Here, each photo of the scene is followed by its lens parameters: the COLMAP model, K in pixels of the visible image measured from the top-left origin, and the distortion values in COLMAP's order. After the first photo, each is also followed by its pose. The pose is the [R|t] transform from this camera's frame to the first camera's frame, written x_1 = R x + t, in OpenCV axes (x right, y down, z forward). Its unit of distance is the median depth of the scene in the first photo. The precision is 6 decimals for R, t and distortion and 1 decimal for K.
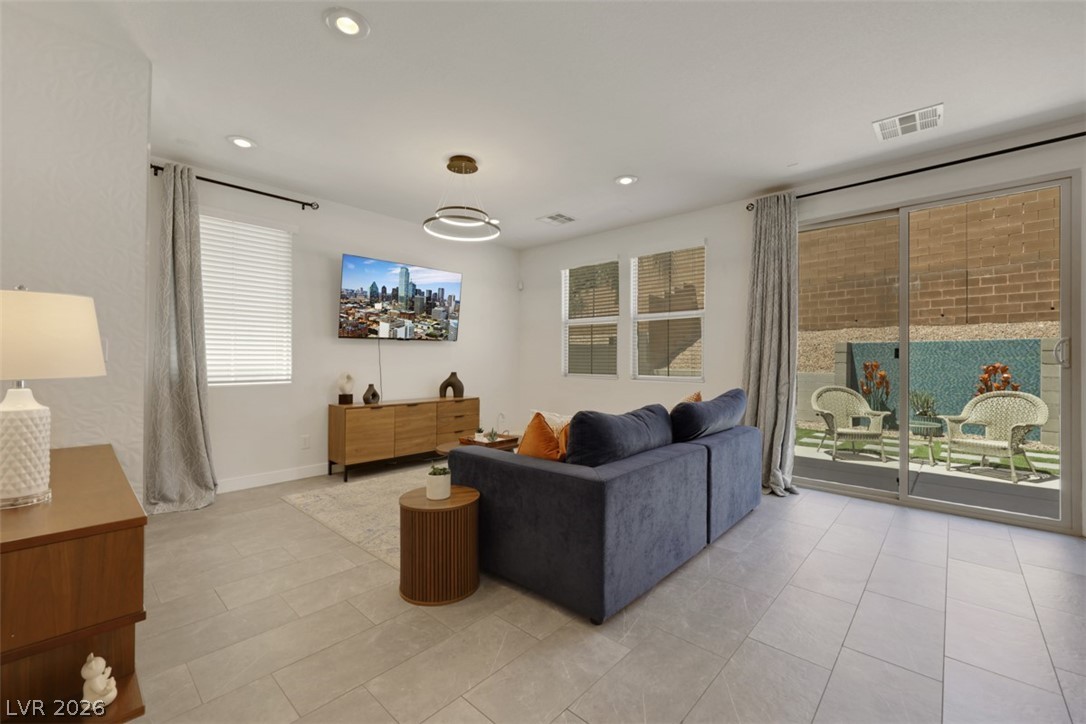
lens RADIAL K [[449.6, 0, 542.6], [0, 449.6, 358.1], [0, 0, 1]] dist [-0.000887, 0.000542]
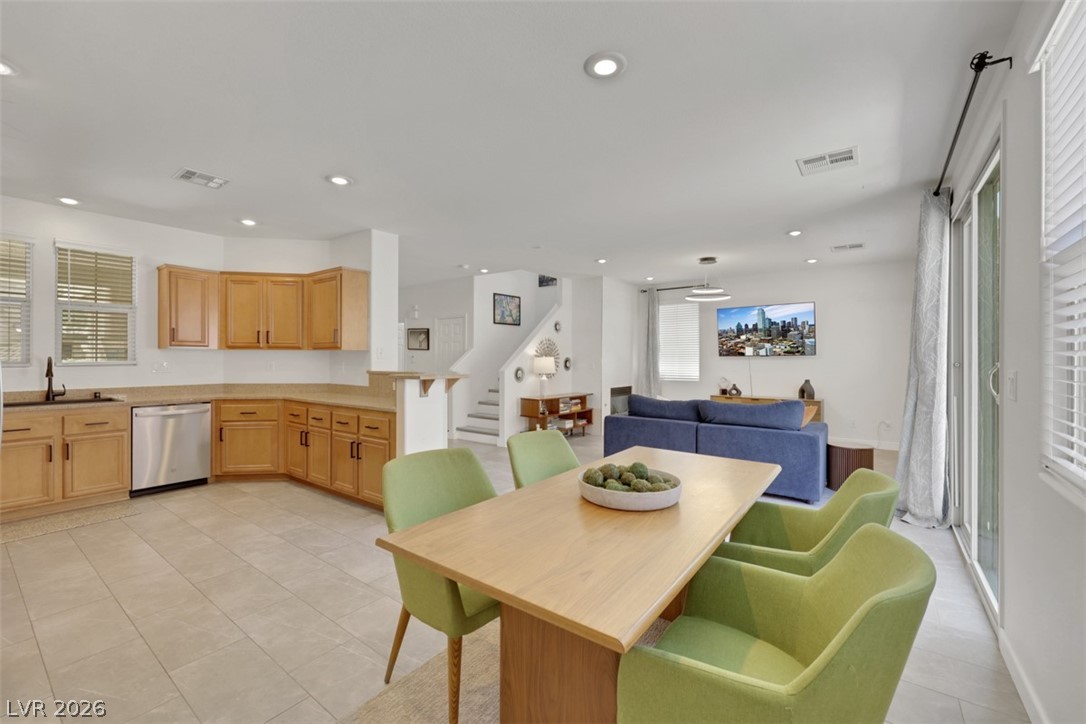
lens RADIAL K [[449.6, 0, 544.2], [0, 449.6, 354.3], [0, 0, 1]] dist [-0.000887, 0.000542]
pose [[0.103020, -0.015615, -0.994557, 1.050306], [0.001673, 0.999878, -0.015526, -0.025316], [0.994678, -0.000064, 0.103034, 0.118111]]
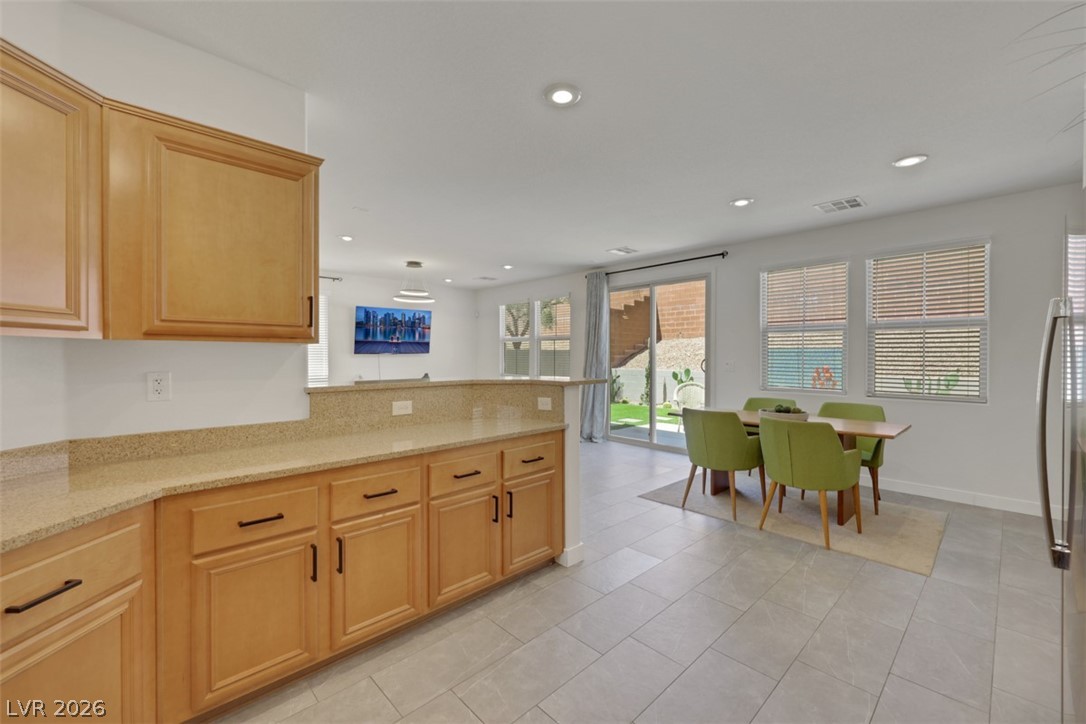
lens RADIAL K [[449.6, 0, 548.7], [0, 449.6, 360.1], [0, 0, 1]] dist [-0.000887, 0.000542]
pose [[0.998384, -0.004010, -0.056683, 0.338338], [0.004824, 0.999887, 0.014232, -0.038126], [0.056619, -0.014482, 0.998291, -0.590701]]
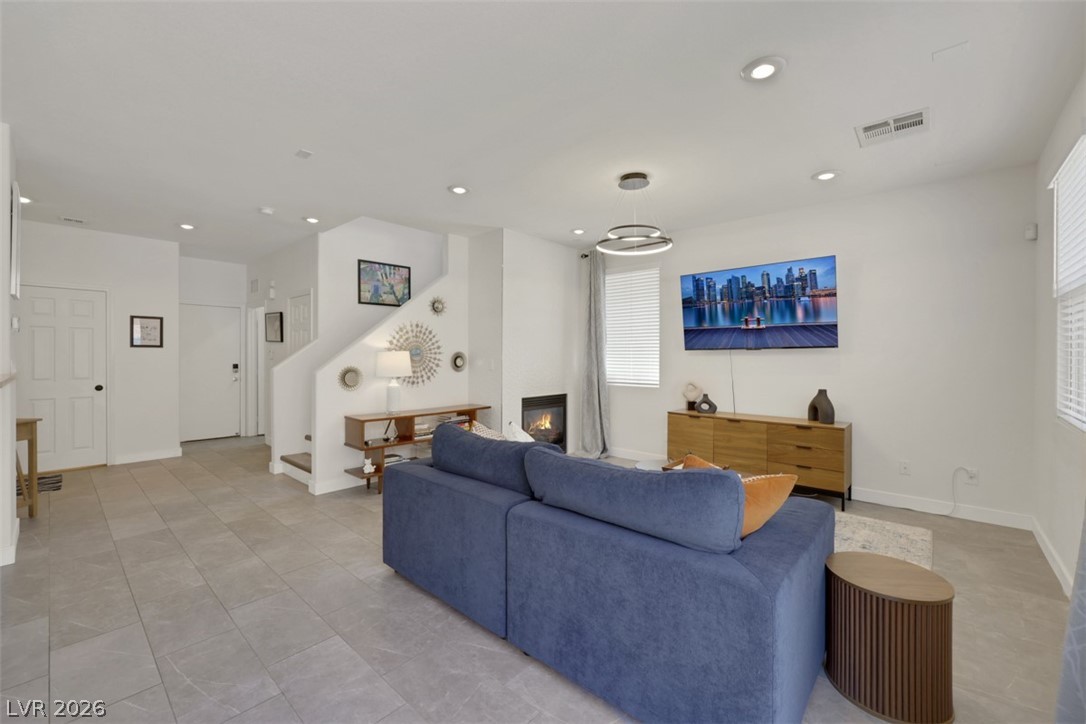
lens RADIAL K [[449.6, 0, 546.9], [0, 449.6, 354.9], [0, 0, 1]] dist [-0.000887, 0.000542]
pose [[0.009990, 0.000757, -0.999950, 0.575509], [0.003079, 0.999995, 0.000787, -0.031370], [0.999945, -0.003087, 0.009987, 0.547662]]
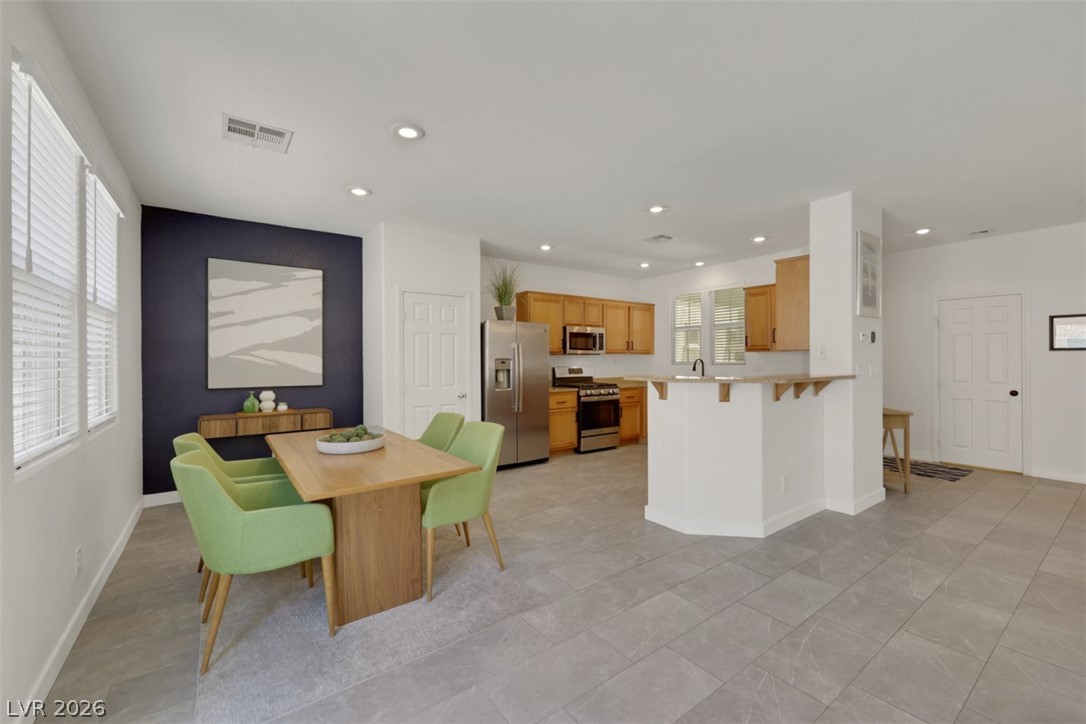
lens RADIAL K [[449.6, 0, 542.5], [0, 449.6, 359.0], [0, 0, 1]] dist [-0.000887, 0.000542]
pose [[-0.980399, -0.000444, 0.197021, 0.370627], [-0.000709, 0.999999, -0.001278, -0.031827], [-0.197020, -0.001393, -0.980398, 0.720378]]
